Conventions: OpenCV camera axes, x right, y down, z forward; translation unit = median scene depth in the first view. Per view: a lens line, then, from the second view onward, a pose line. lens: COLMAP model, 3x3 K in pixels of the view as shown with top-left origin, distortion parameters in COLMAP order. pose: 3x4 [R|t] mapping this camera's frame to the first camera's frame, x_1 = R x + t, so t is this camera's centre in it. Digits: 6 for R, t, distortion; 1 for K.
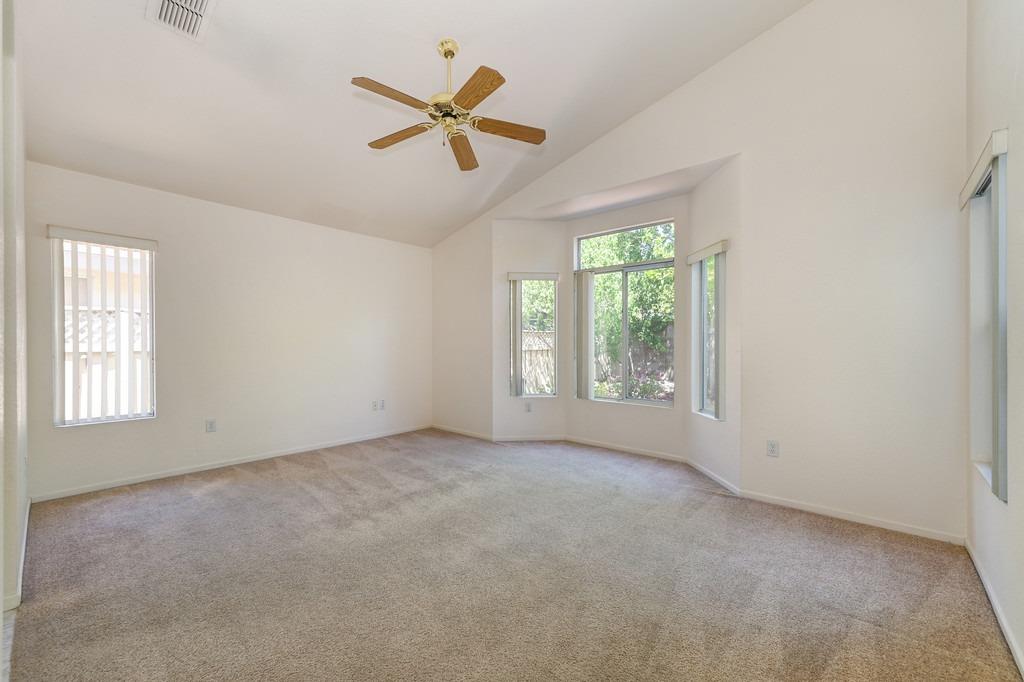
lens RADIAL K [[406.9, 0, 516.2], [0, 406.9, 339.9], [0, 0, 1]] dist [-0.001599, -0.001262]
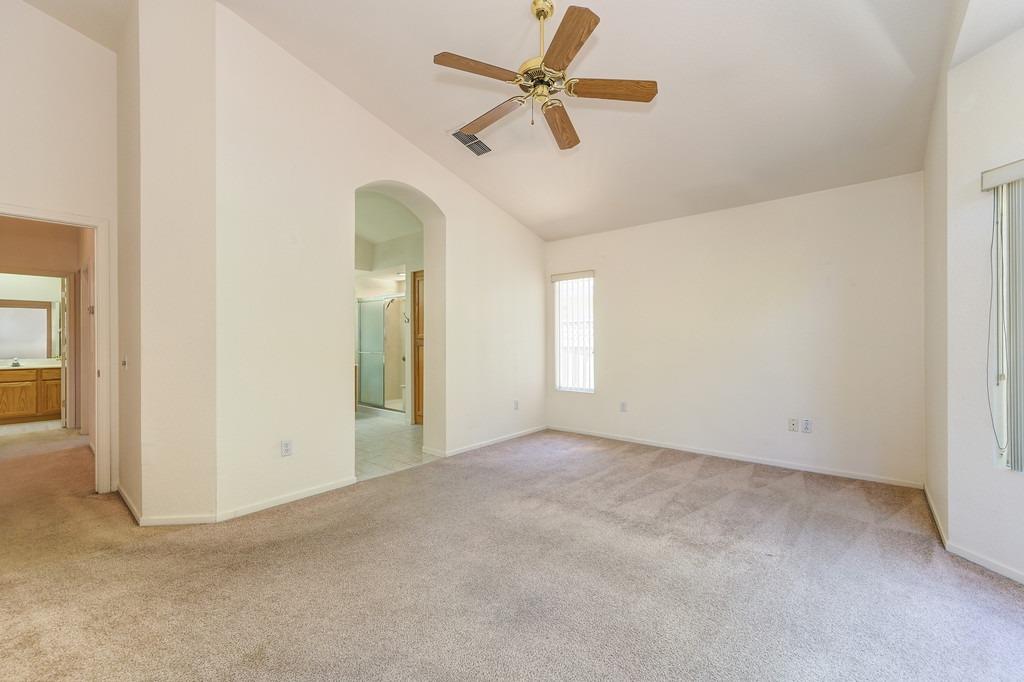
lens RADIAL K [[406.9, 0, 509.7], [0, 406.9, 343.8], [0, 0, 1]] dist [-0.001599, -0.001262]
pose [[0.012517, 0.005065, -0.999909, 0.515406], [0.014574, 0.999880, 0.005248, 0.004751], [0.999815, -0.014638, 0.012442, 0.652022]]
